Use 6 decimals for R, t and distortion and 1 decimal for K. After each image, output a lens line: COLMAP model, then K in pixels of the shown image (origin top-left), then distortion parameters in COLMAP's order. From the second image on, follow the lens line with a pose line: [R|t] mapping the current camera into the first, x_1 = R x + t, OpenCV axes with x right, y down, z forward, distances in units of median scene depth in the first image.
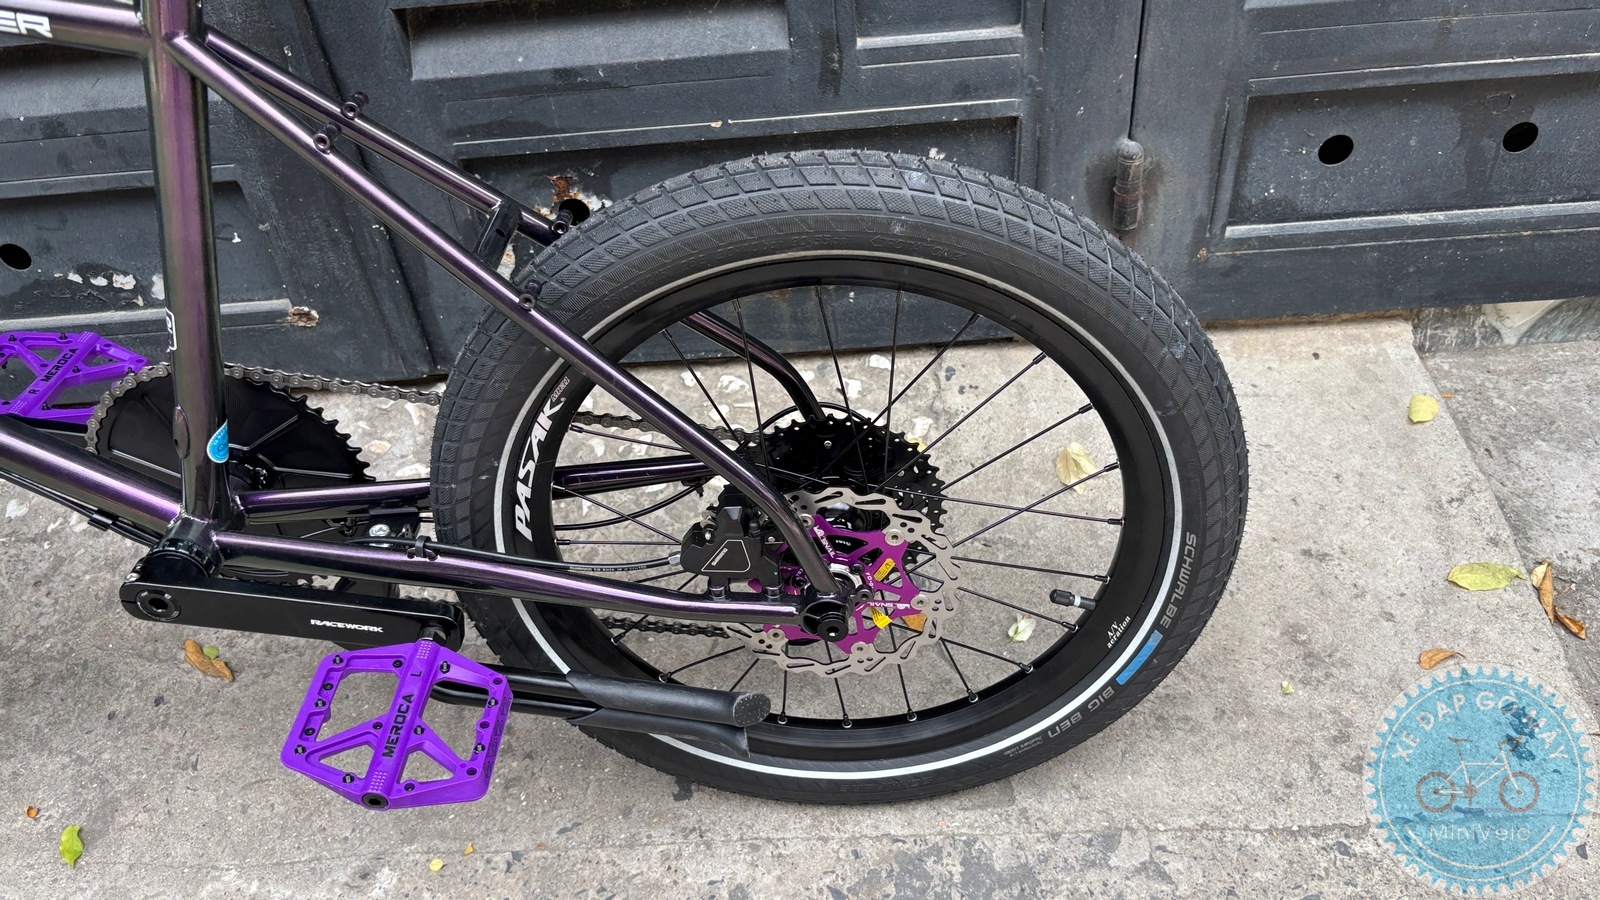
lens RADIAL K [[1216.6, 0, 786.4], [0, 1216.6, 465.0], [0, 0, 1]] dist [0.032894, -0.055806]
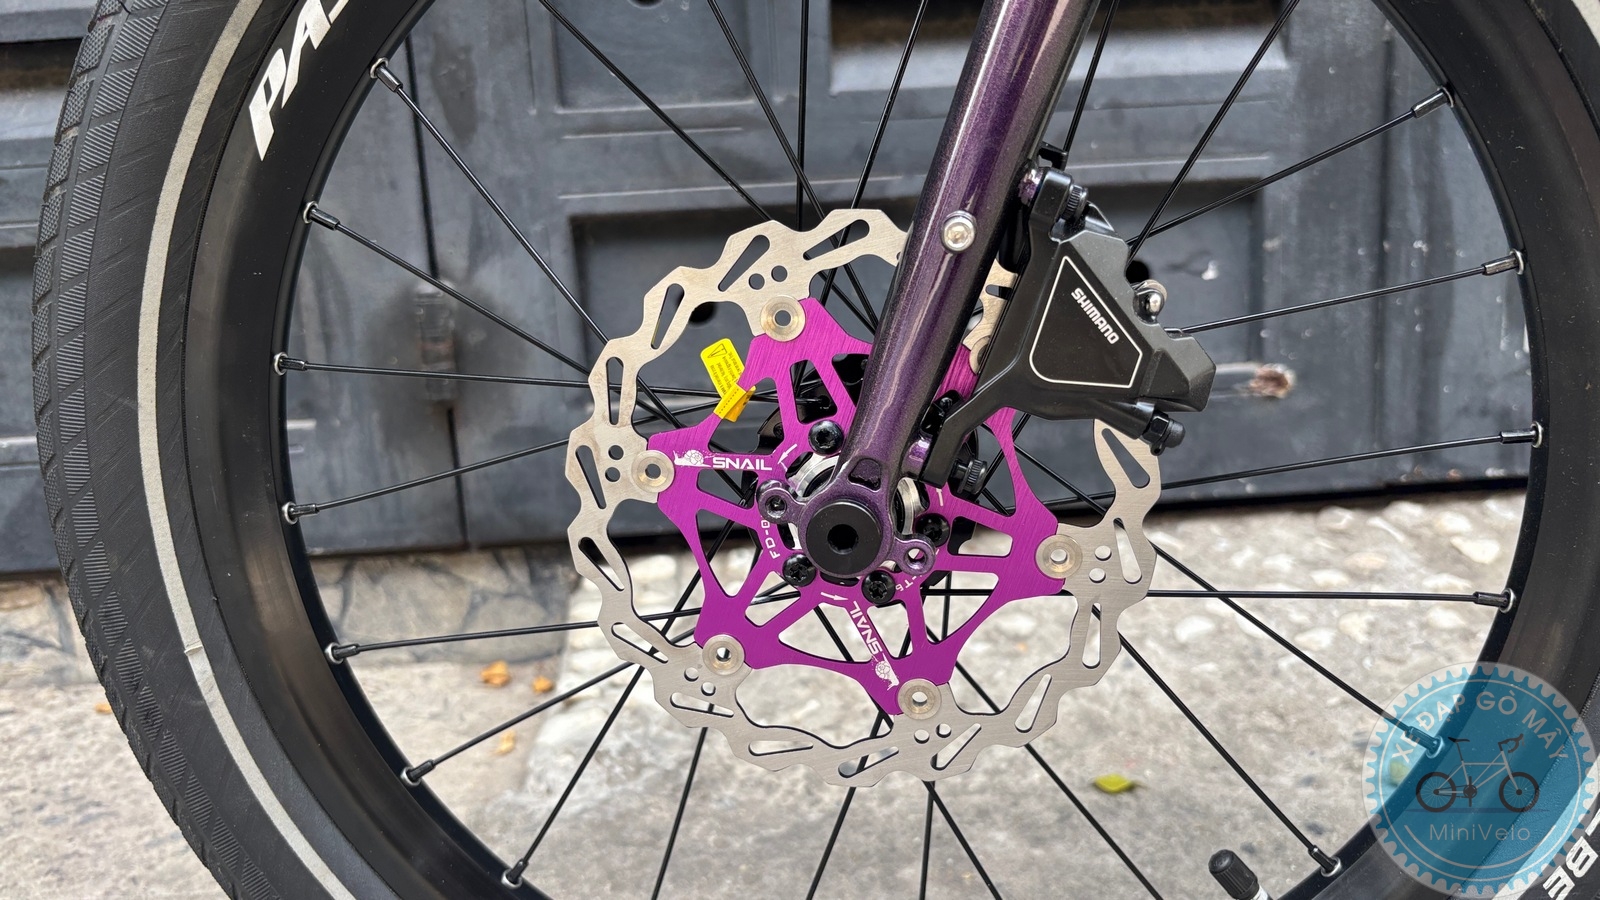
lens RADIAL K [[1246.7, 0, 801.8], [0, 1246.7, 473.2], [0, 0, 1]] dist [0.047997, -0.108336]
pose [[0.999099, 0.022397, 0.036057, -0.790091], [-0.001875, 0.871914, -0.489655, 0.341331], [-0.042405, 0.489146, 0.871171, 0.403569]]
